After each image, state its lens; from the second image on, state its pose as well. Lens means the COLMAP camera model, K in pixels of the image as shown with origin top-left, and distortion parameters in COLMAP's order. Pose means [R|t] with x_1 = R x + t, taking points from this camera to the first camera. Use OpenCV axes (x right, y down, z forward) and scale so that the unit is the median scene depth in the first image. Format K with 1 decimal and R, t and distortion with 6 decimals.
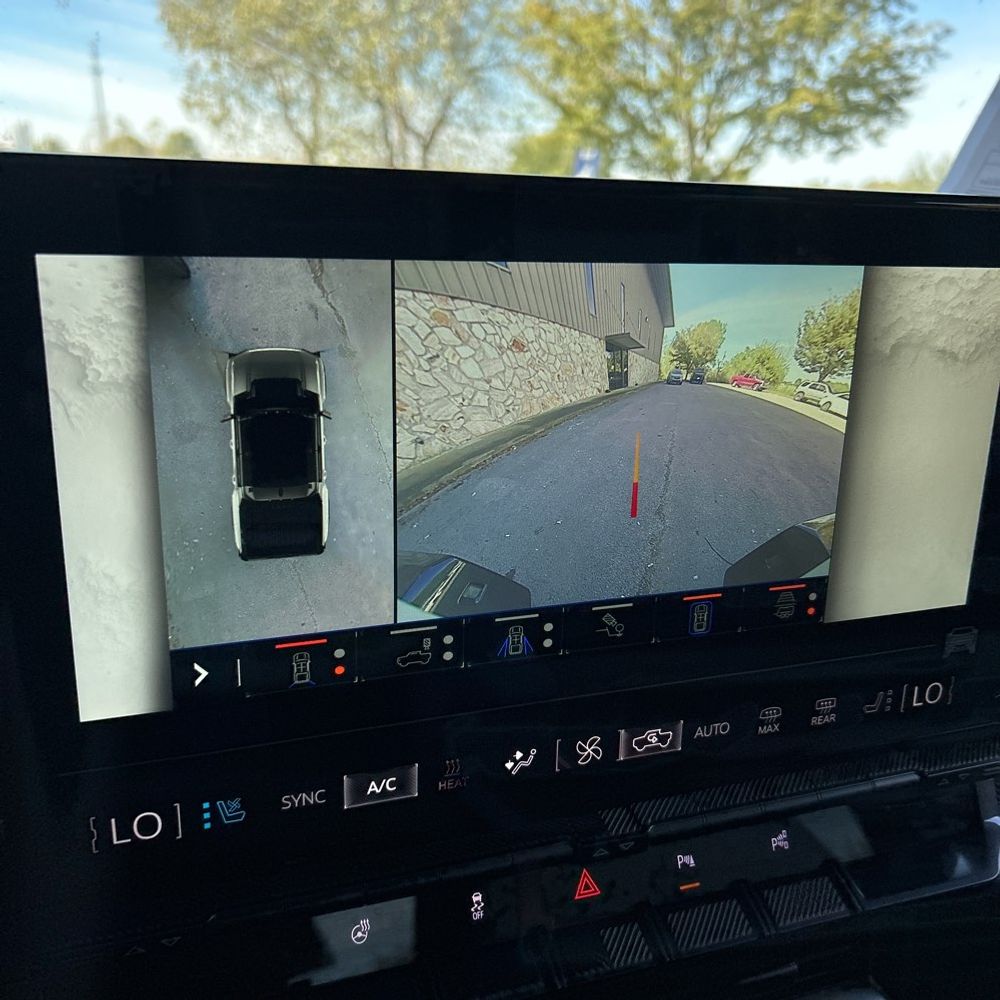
lens RADIAL K [[1014.3, 0, 514.2], [0, 1014.3, 513.9], [0, 0, 1]] dist [0.024244, -0.016574]
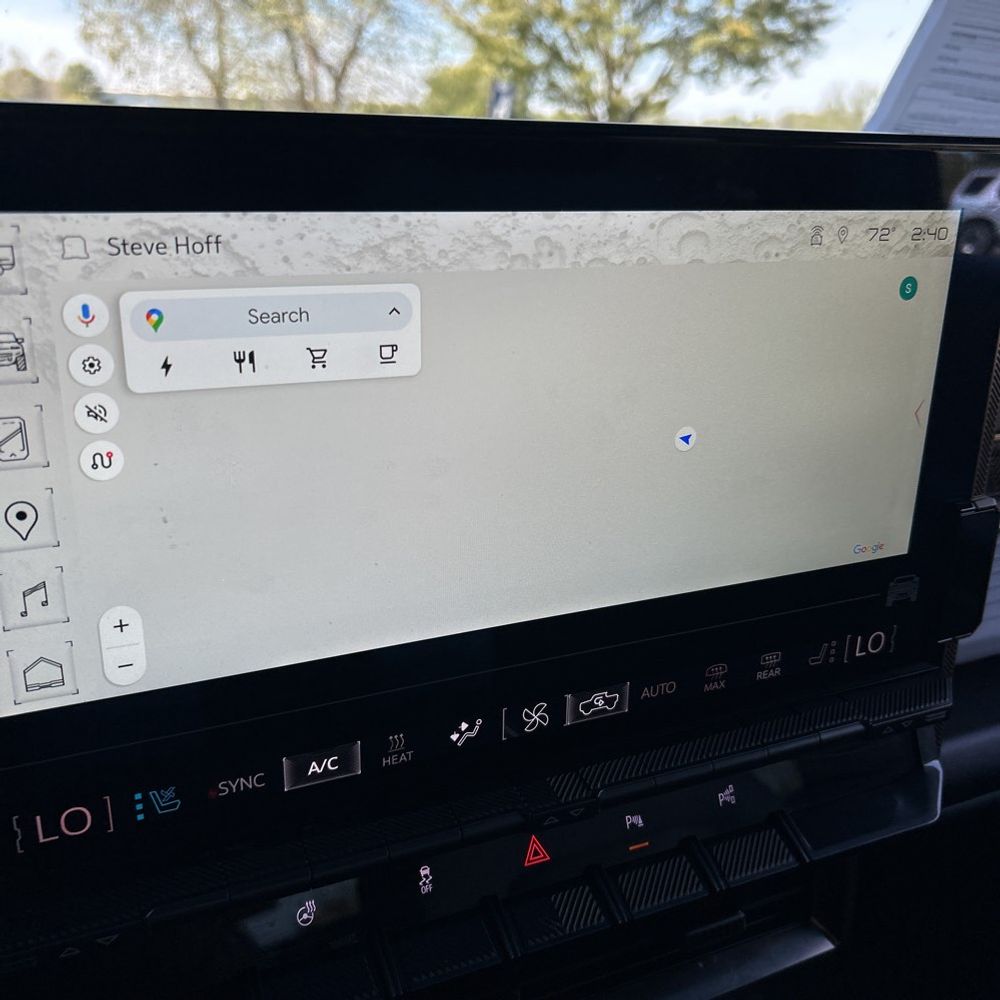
lens RADIAL K [[1005.9, 0, 496.6], [0, 1005.9, 510.3], [0, 0, 1]] dist [0.047517, -0.068872]
pose [[0.997992, -0.029161, 0.056230, -0.011195], [0.025900, 0.997988, 0.057873, -0.020583], [-0.057804, -0.056301, 0.996739, 0.043061]]
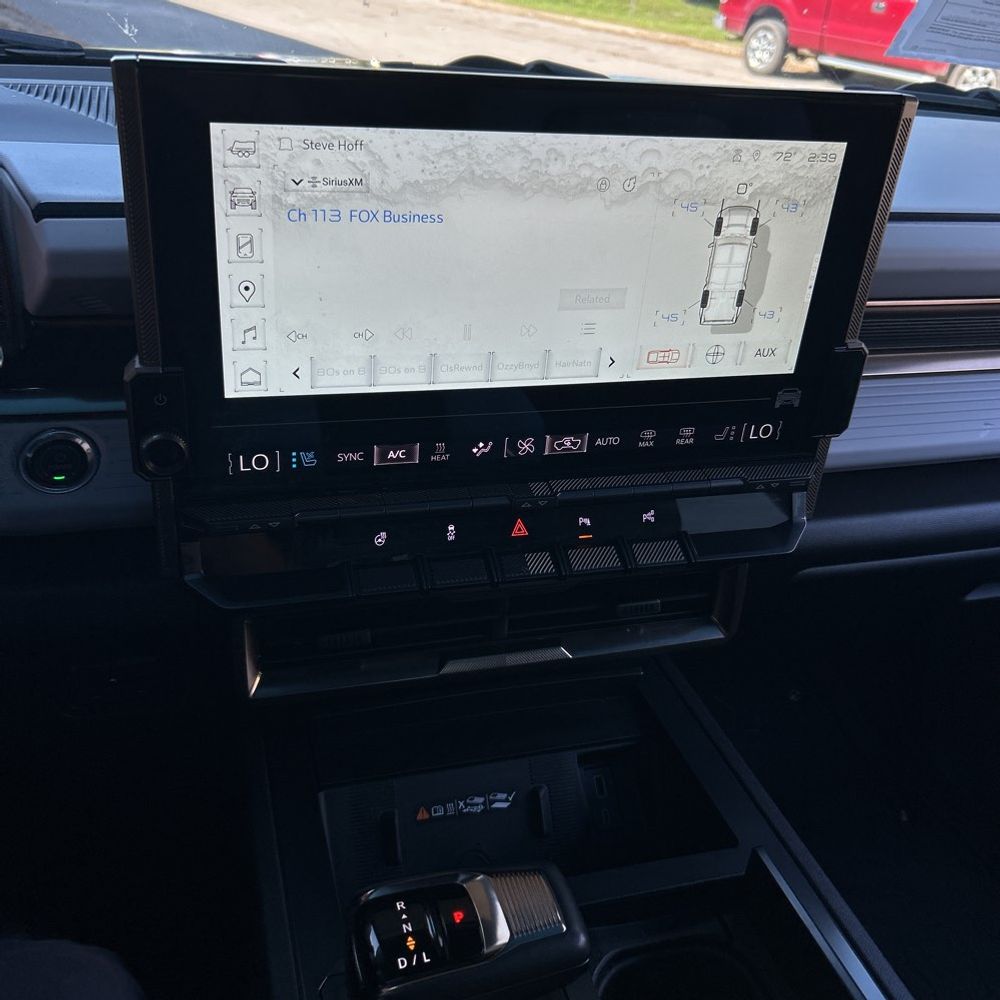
lens RADIAL K [[1037.3, 0, 500.0], [0, 1037.3, 500.0], [0, 0, 1]] dist [0.223572, -0.706333]
pose [[0.996367, 0.078406, -0.033239, 0.085237], [-0.069206, 0.972928, 0.220505, -0.040060], [0.049628, -0.217404, 0.974819, -0.567048]]
